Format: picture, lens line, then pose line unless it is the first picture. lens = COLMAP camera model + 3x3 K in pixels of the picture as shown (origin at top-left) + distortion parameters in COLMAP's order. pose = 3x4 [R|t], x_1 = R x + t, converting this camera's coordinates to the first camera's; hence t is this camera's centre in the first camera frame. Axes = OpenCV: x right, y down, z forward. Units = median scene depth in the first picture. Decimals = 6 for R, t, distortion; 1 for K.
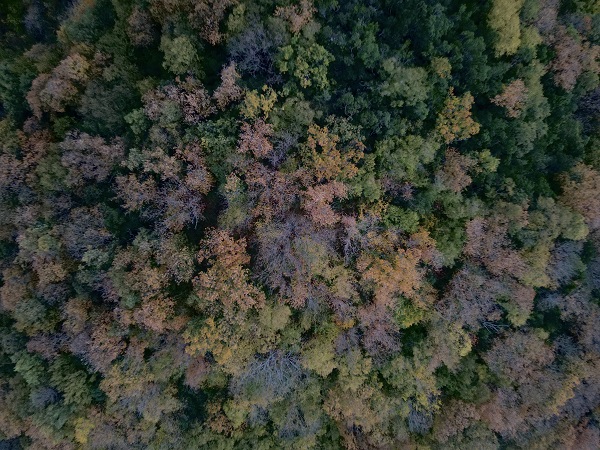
lens RADIAL K [[432.3, 0, 297.8], [0, 432.3, 225.7], [0, 0, 1]] dist [0.011235, 0.006868]
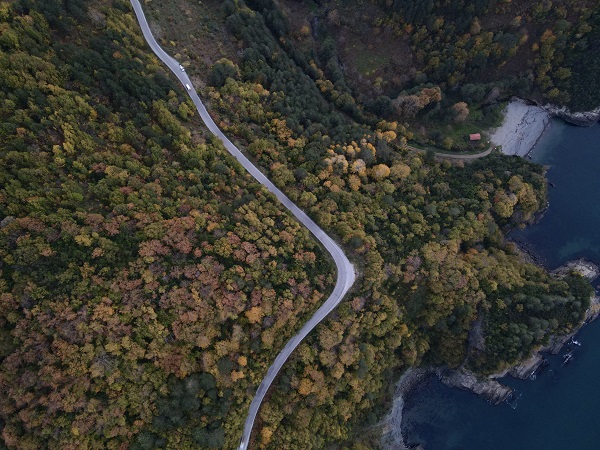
lens RADIAL K [[432.3, 0, 300.4], [0, 432.3, 225.2], [0, 0, 1]] dist [0.011235, 0.006868]
pose [[0.660748, -0.726259, 0.189631, 0.850353], [0.750599, 0.638106, -0.171526, 1.101723], [0.003568, 0.255673, 0.966757, -1.933346]]
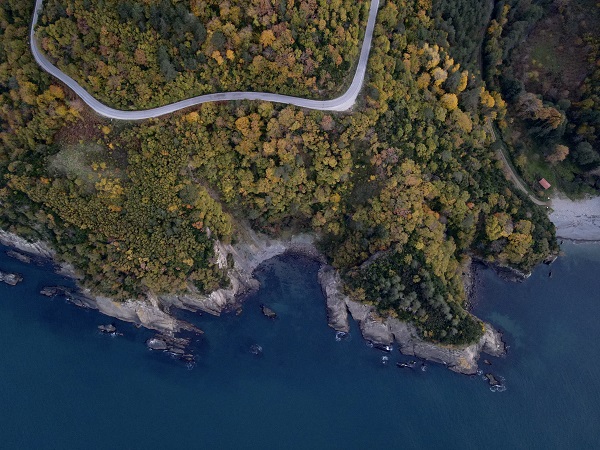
lens RADIAL K [[432.3, 0, 300.1], [0, 432.3, 222.8], [0, 0, 1]] dist [0.011235, 0.006868]
pose [[0.990814, 0.134863, -0.010015, 1.259977], [-0.134324, 0.972855, -0.188443, 2.821647], [-0.015671, 0.188058, 0.982033, -2.012752]]
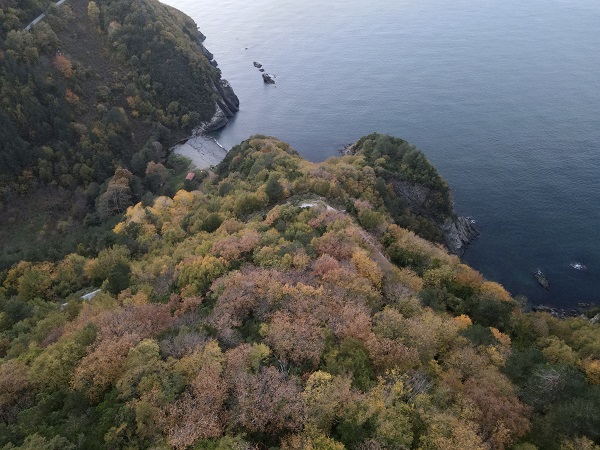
lens RADIAL K [[432.3, 0, 298.6], [0, 432.3, 227.9], [0, 0, 1]] dist [0.011235, 0.006868]
pose [[-0.547199, -0.521080, 0.655018, -0.001316], [0.836732, -0.360431, 0.412273, -0.006299], [0.021262, 0.773670, 0.633232, 0.224156]]
